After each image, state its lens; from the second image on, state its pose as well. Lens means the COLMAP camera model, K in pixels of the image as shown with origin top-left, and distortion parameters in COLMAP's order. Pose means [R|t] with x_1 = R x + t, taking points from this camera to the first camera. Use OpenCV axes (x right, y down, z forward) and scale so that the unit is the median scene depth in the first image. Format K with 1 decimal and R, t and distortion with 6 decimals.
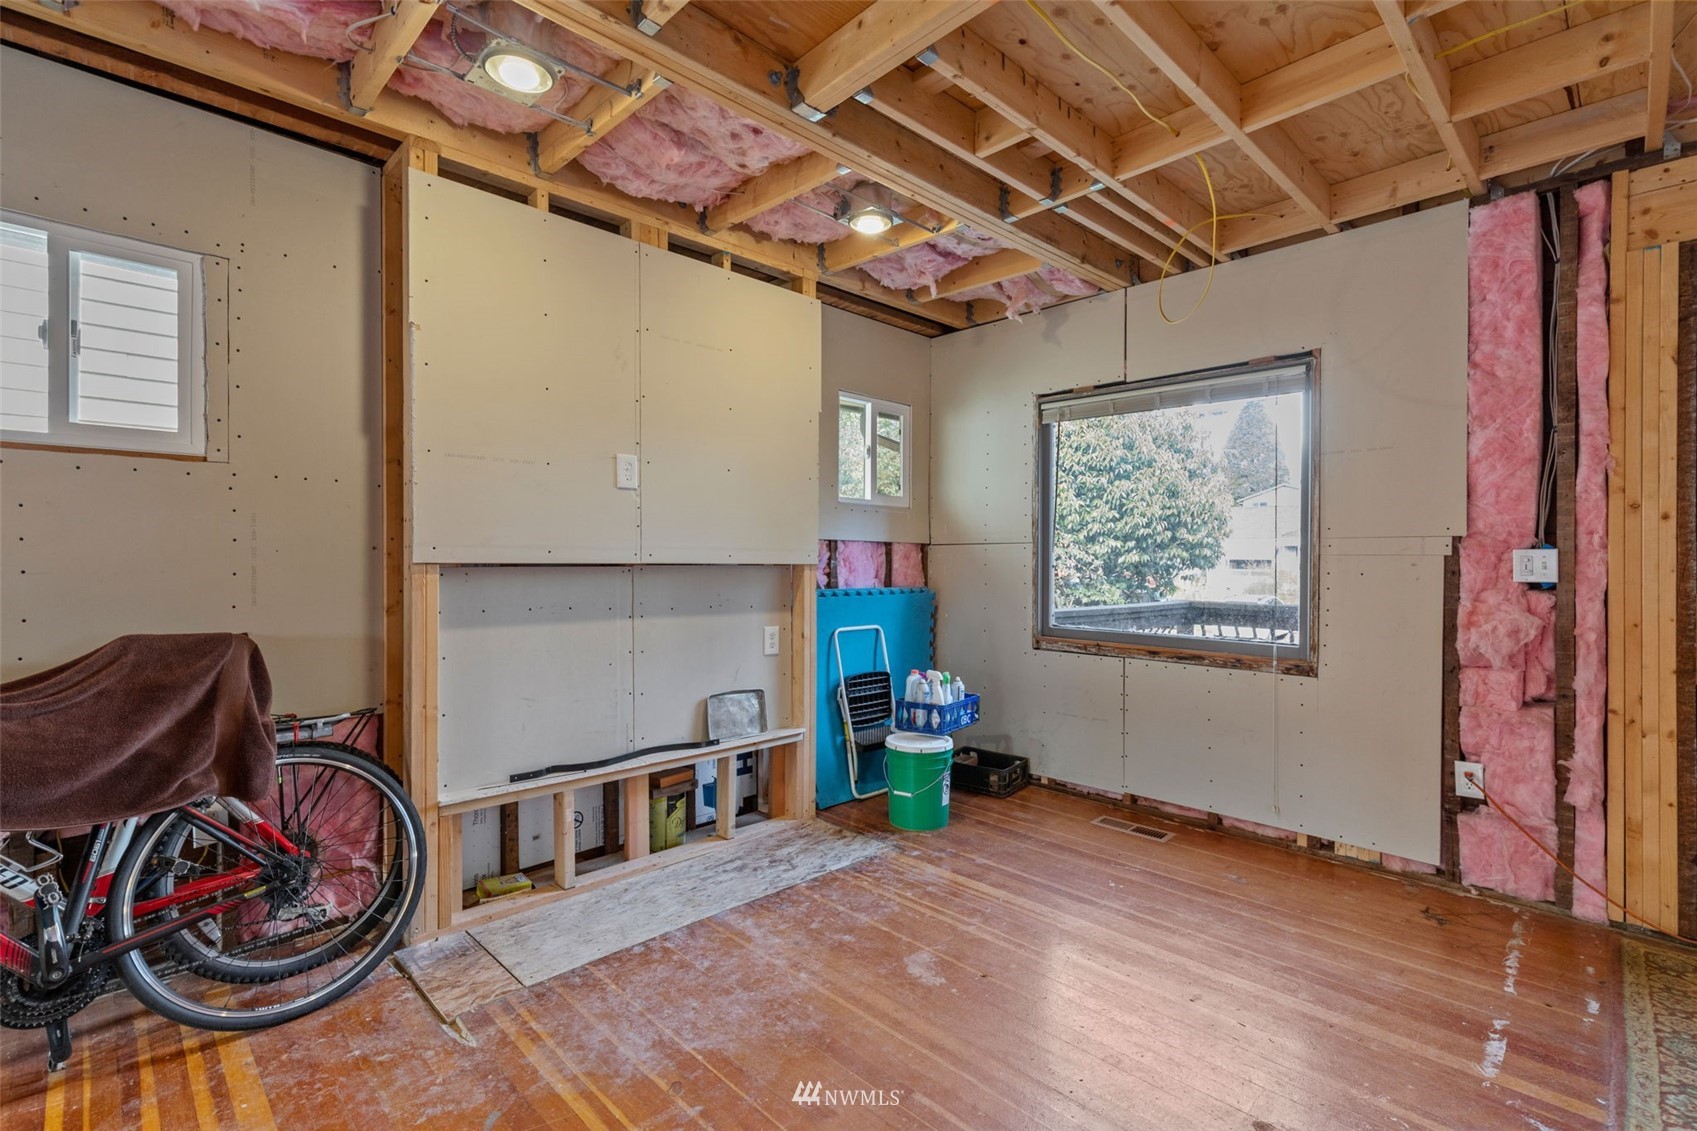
lens RADIAL K [[766.2, 0, 860.9], [0, 766.2, 565.0], [0, 0, 1]] dist [0.009924, -0.001905]
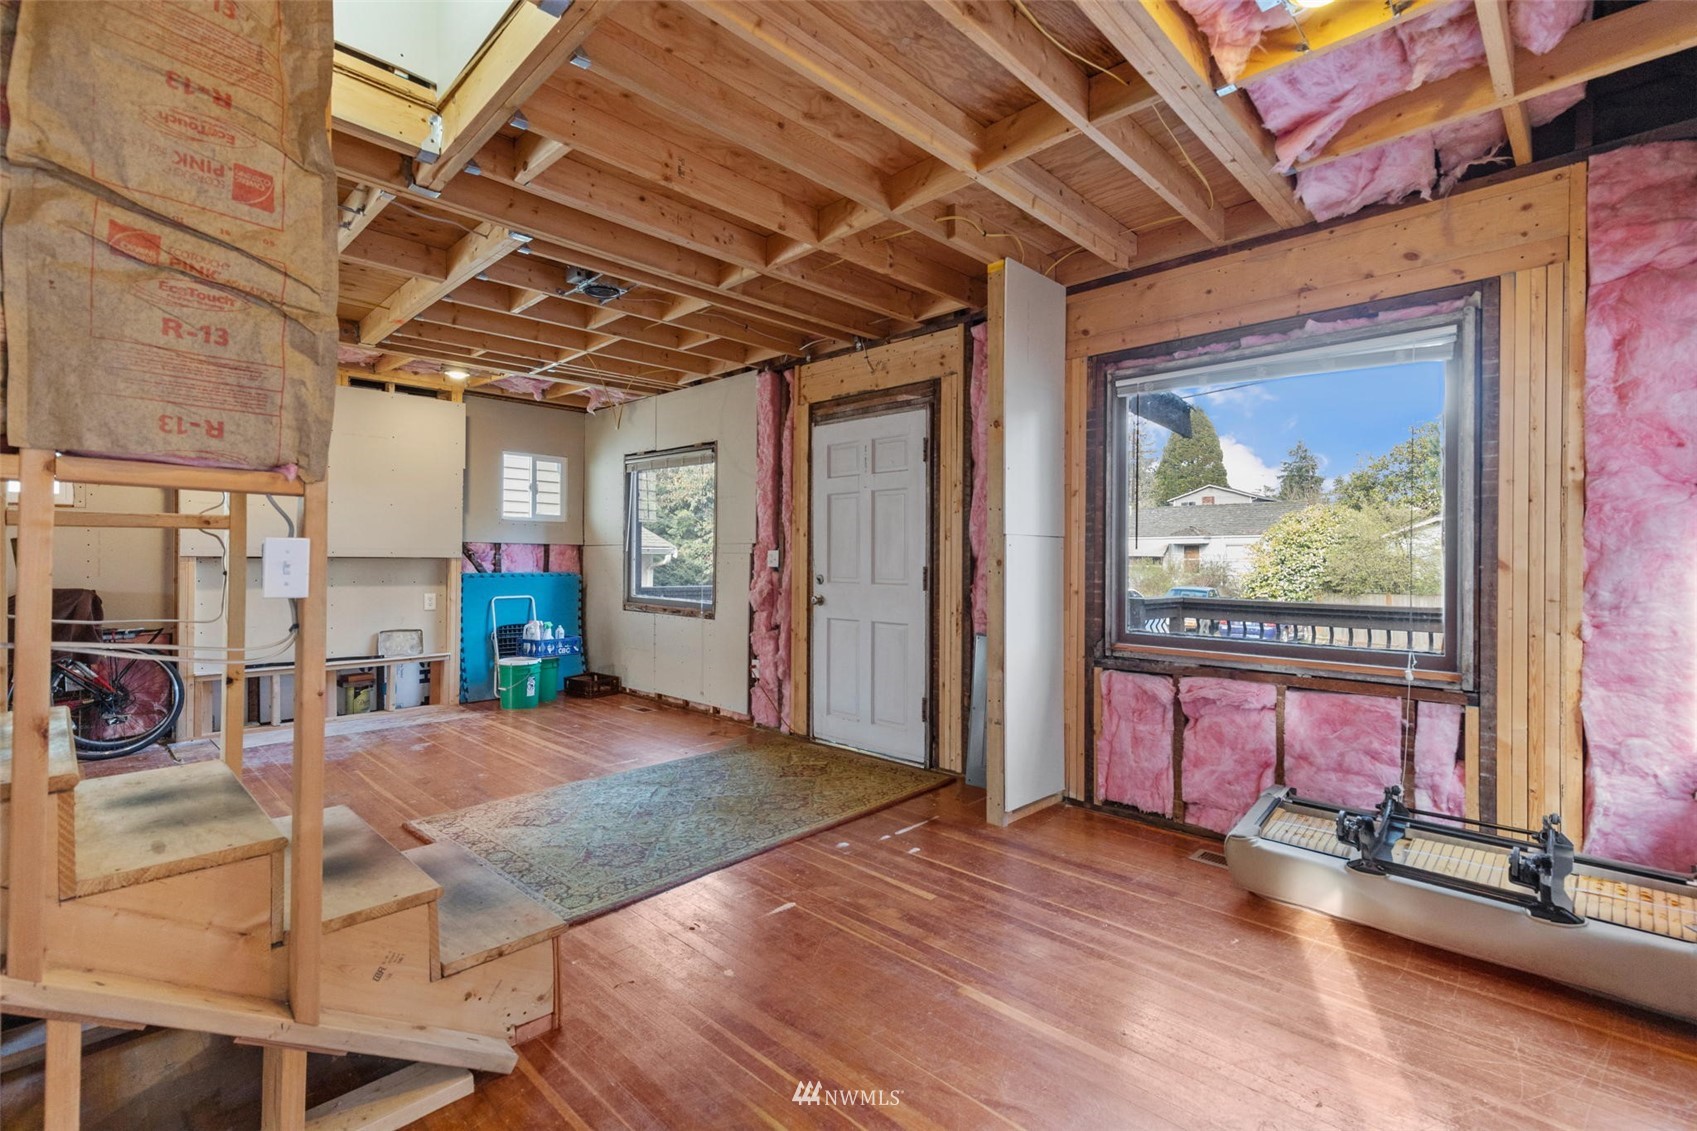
lens RADIAL K [[766.2, 0, 856.3], [0, 766.2, 556.2], [0, 0, 1]] dist [0.009924, -0.001905]
pose [[0.999641, 0.002389, 0.026673, 0.863231], [-0.002227, 0.999979, -0.006106, 0.005035], [-0.026687, 0.006044, 0.999626, -0.817698]]
